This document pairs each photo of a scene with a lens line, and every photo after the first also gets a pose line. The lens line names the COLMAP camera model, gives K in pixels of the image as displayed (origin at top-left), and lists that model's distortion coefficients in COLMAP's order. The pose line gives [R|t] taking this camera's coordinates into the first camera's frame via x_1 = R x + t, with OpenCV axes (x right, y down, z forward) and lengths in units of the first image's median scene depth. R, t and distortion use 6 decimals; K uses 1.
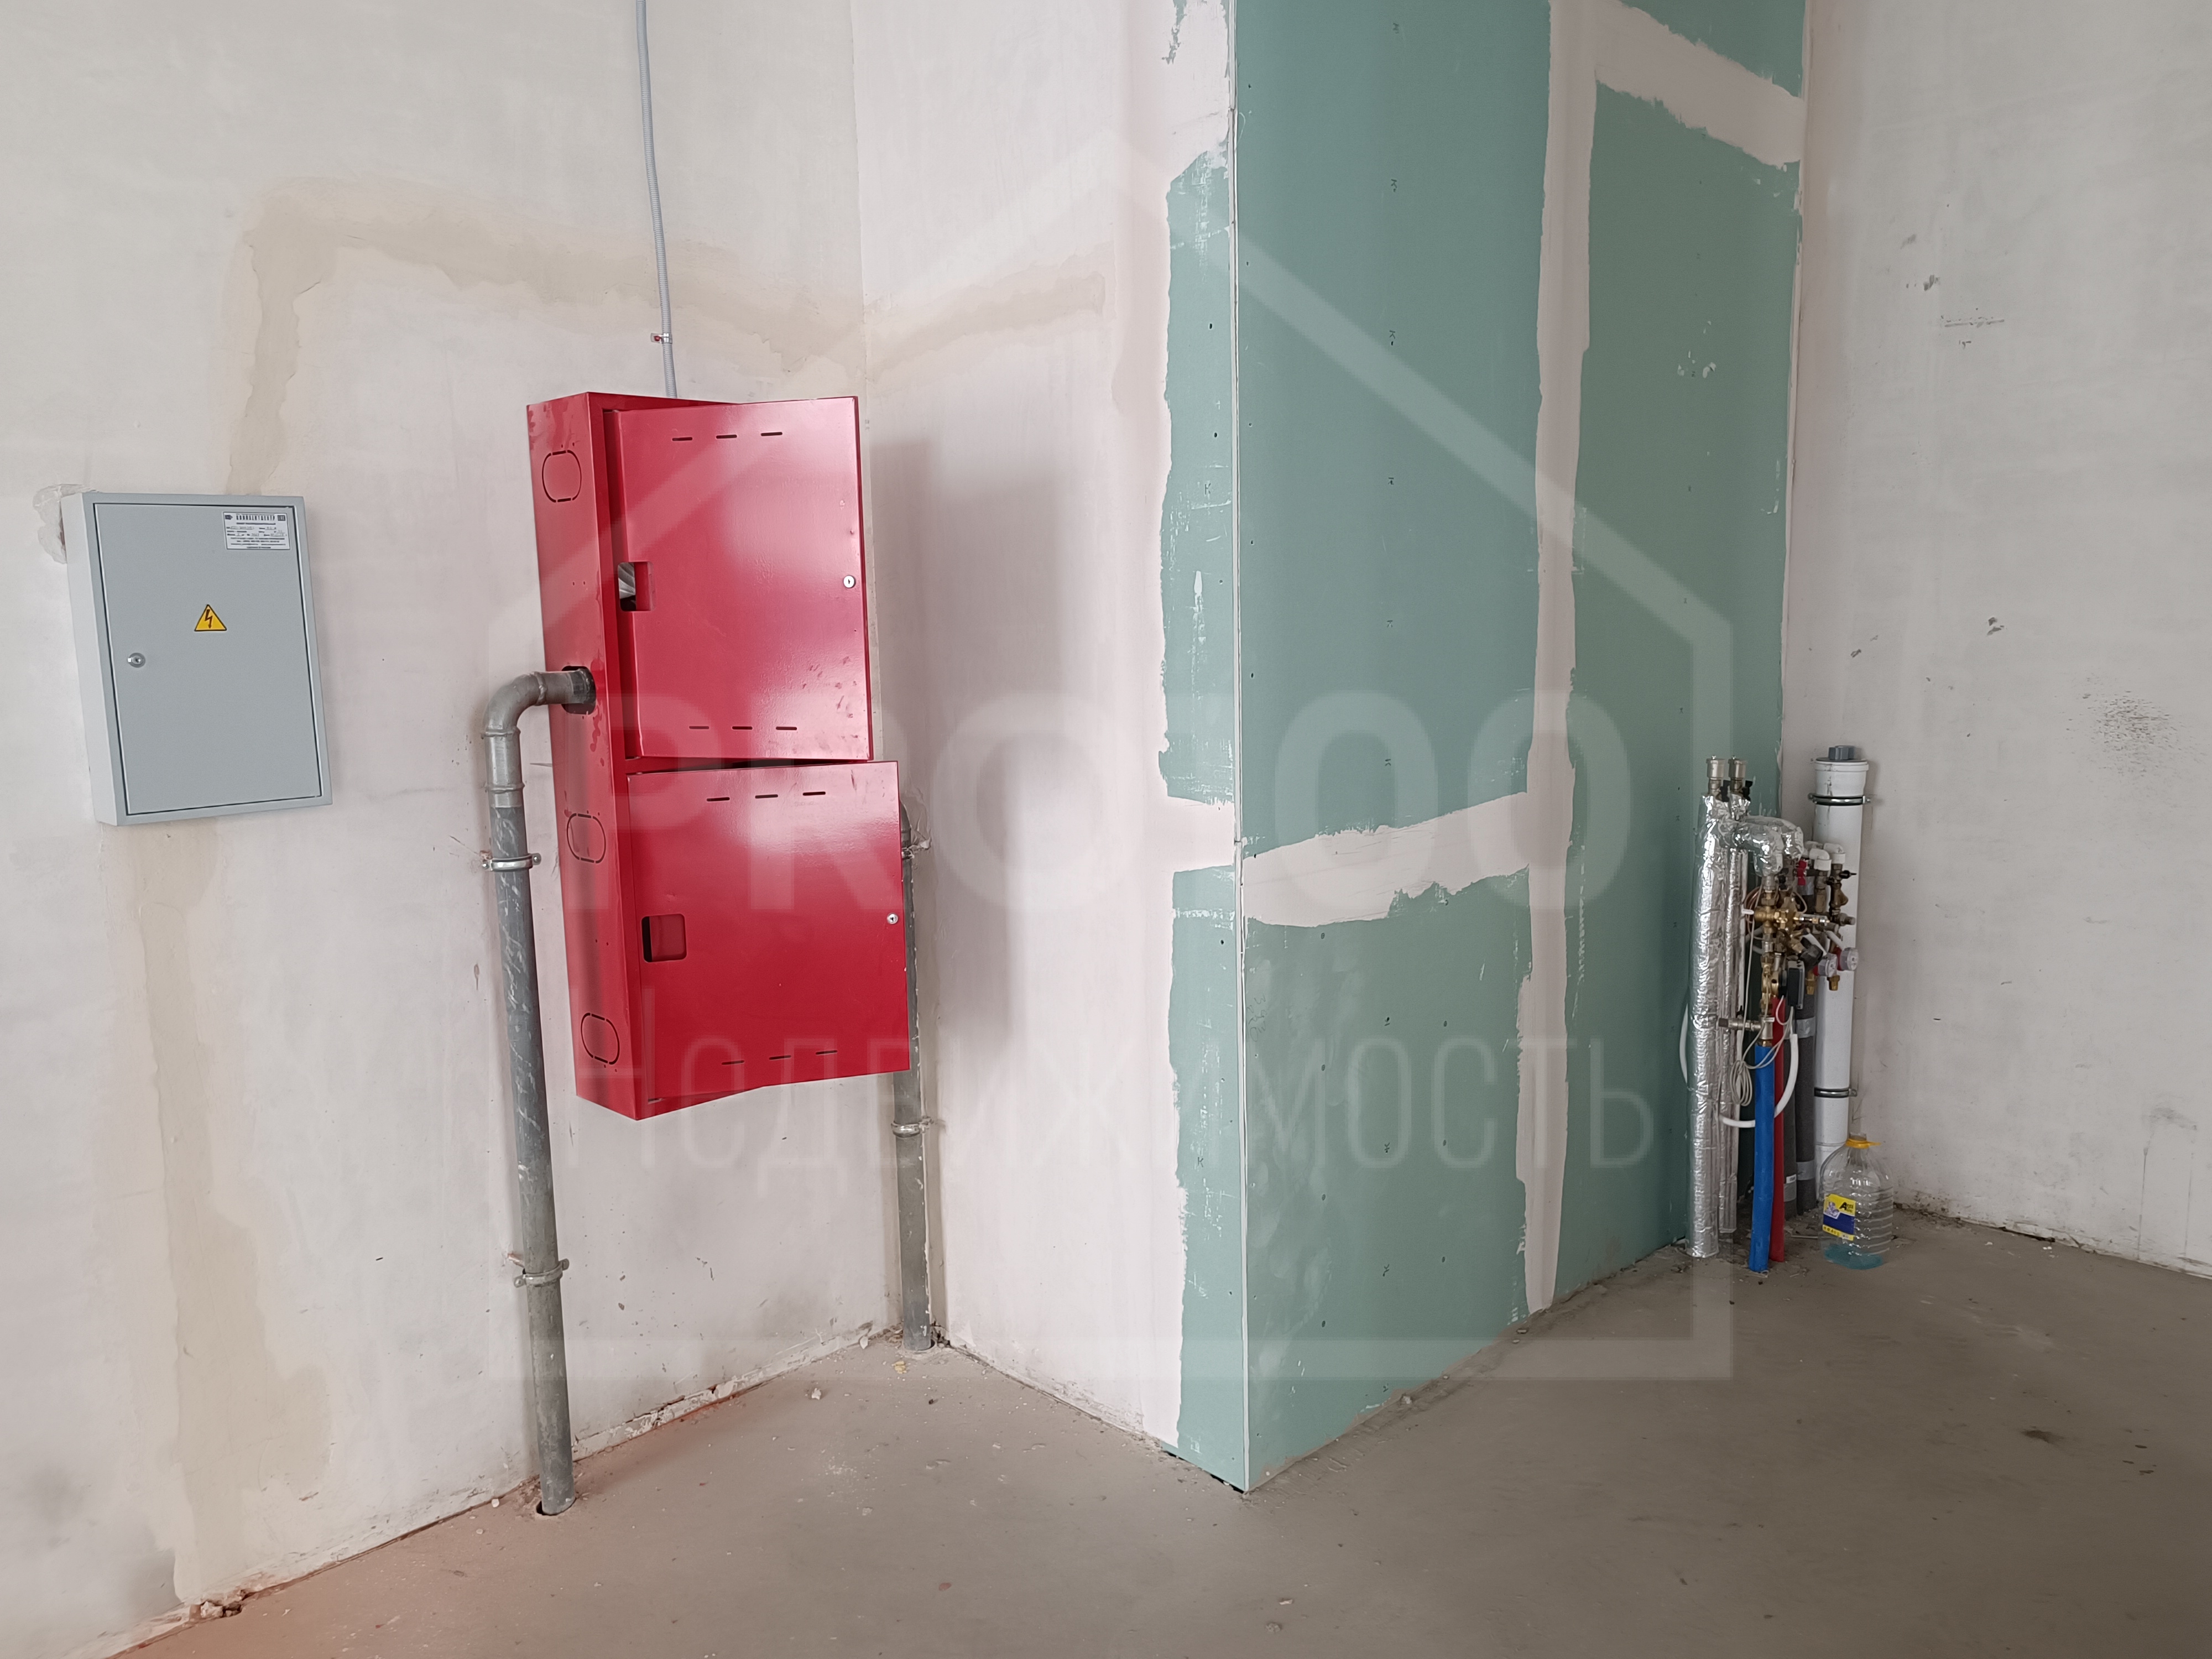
lens RADIAL K [[1591.8, 0, 1098.0], [0, 1591.8, 820.7], [0, 0, 1]] dist [0.066711, -0.078776]
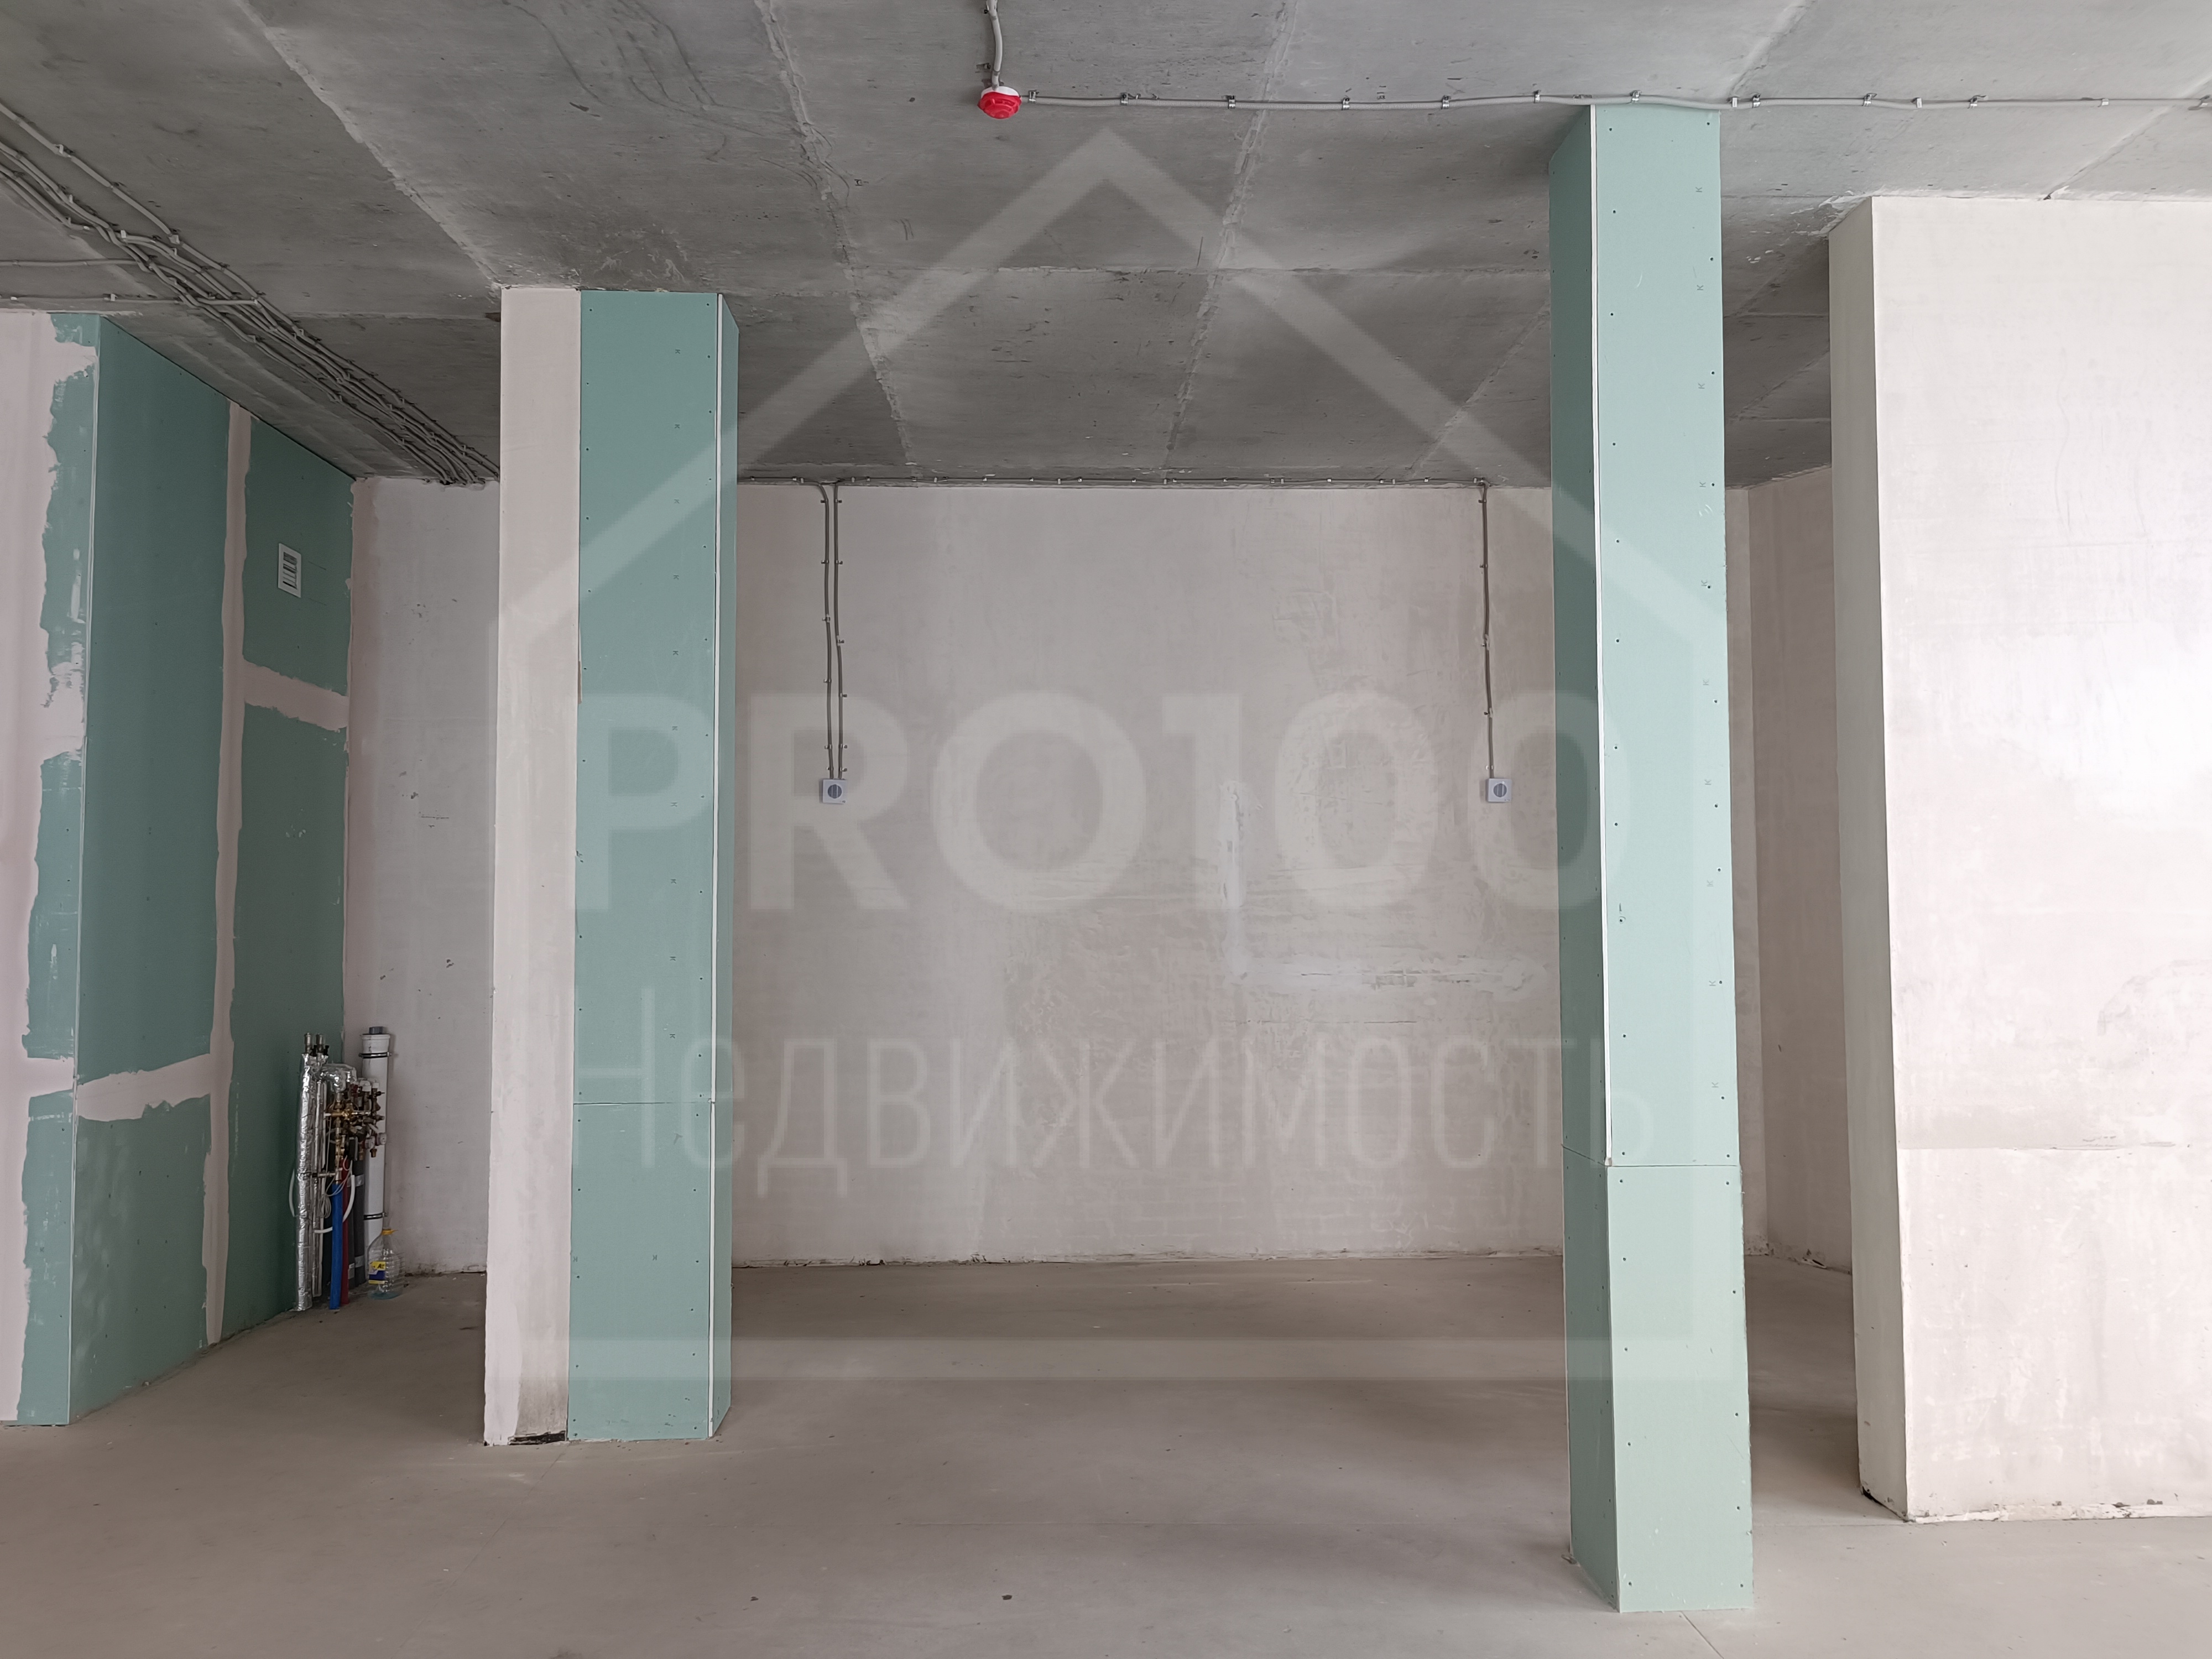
lens RADIAL K [[1591.8, 0, 1098.0], [0, 1591.8, 820.7], [0, 0, 1]] dist [0.066711, -0.078776]
pose [[0.665400, 0.055835, 0.744396, -0.427813], [0.090688, 0.983766, -0.154854, 0.092732], [-0.740958, 0.170548, 0.649534, -0.975111]]
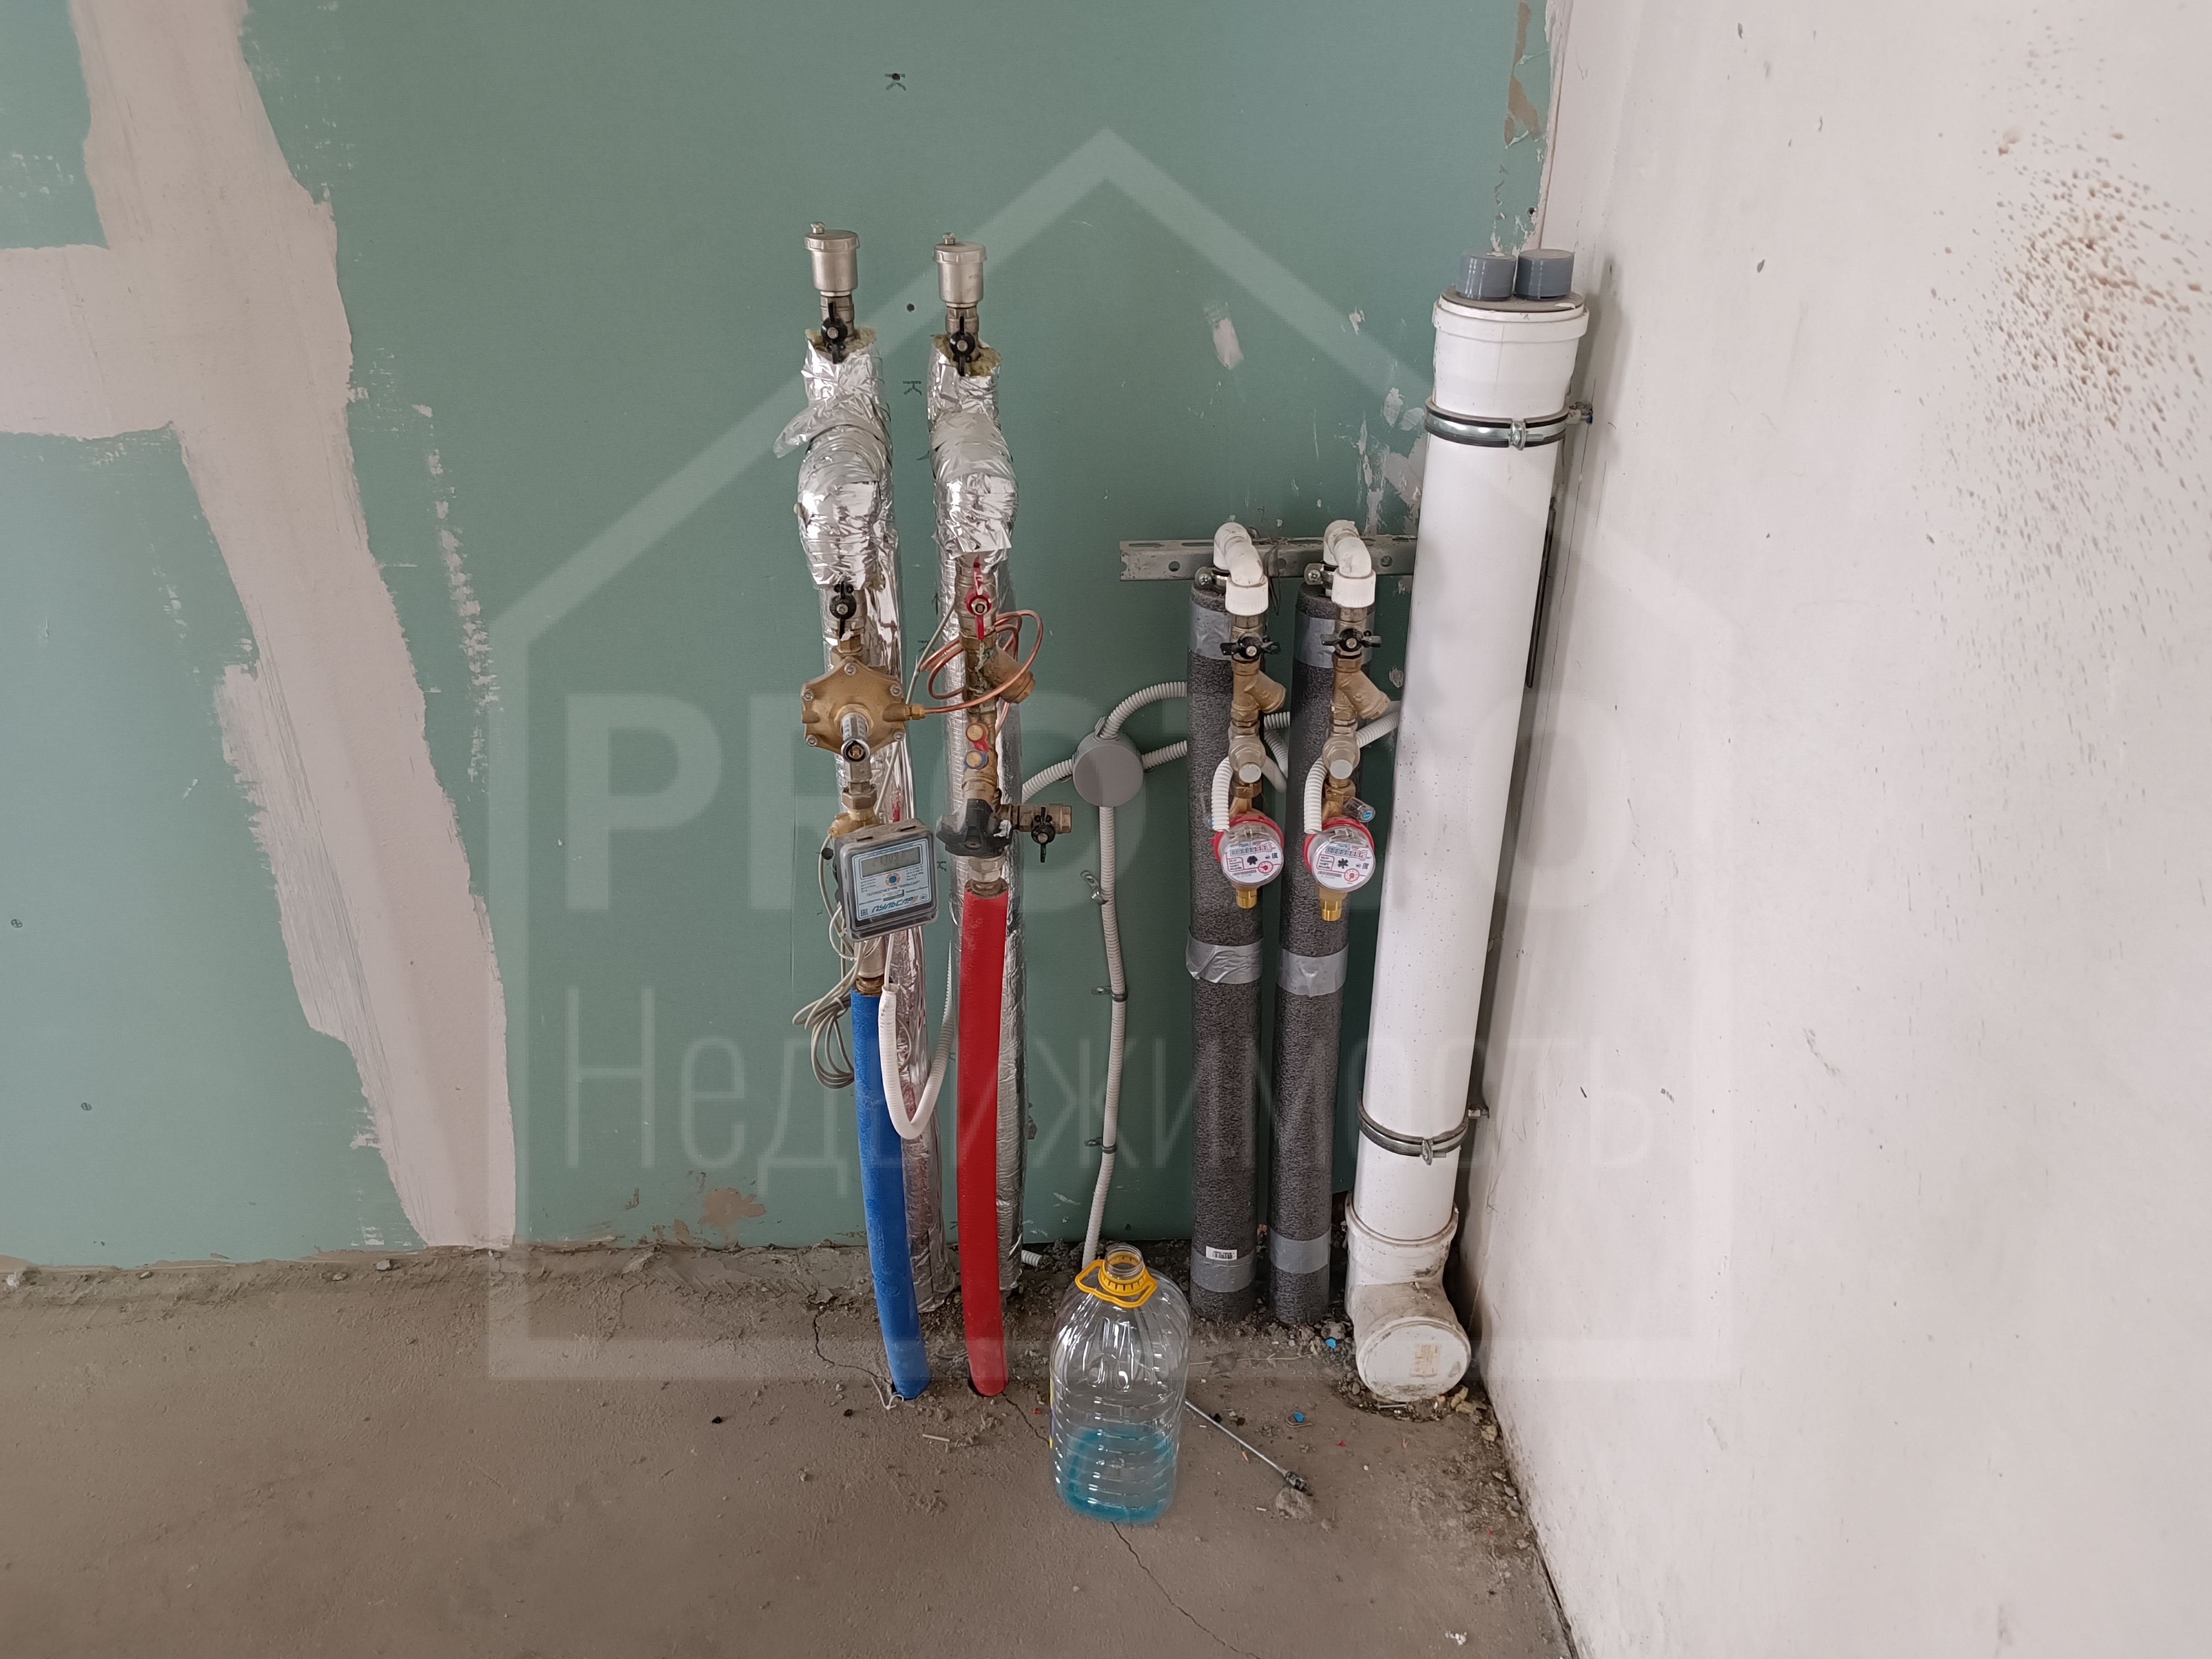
lens RADIAL K [[1591.8, 0, 1098.0], [0, 1591.8, 820.7], [0, 0, 1]] dist [0.066711, -0.078776]
pose [[0.745048, 0.336437, -0.575946, 0.675631], [-0.101872, 0.910738, 0.400223, -0.068366], [0.659186, -0.239513, 0.712817, 0.751196]]
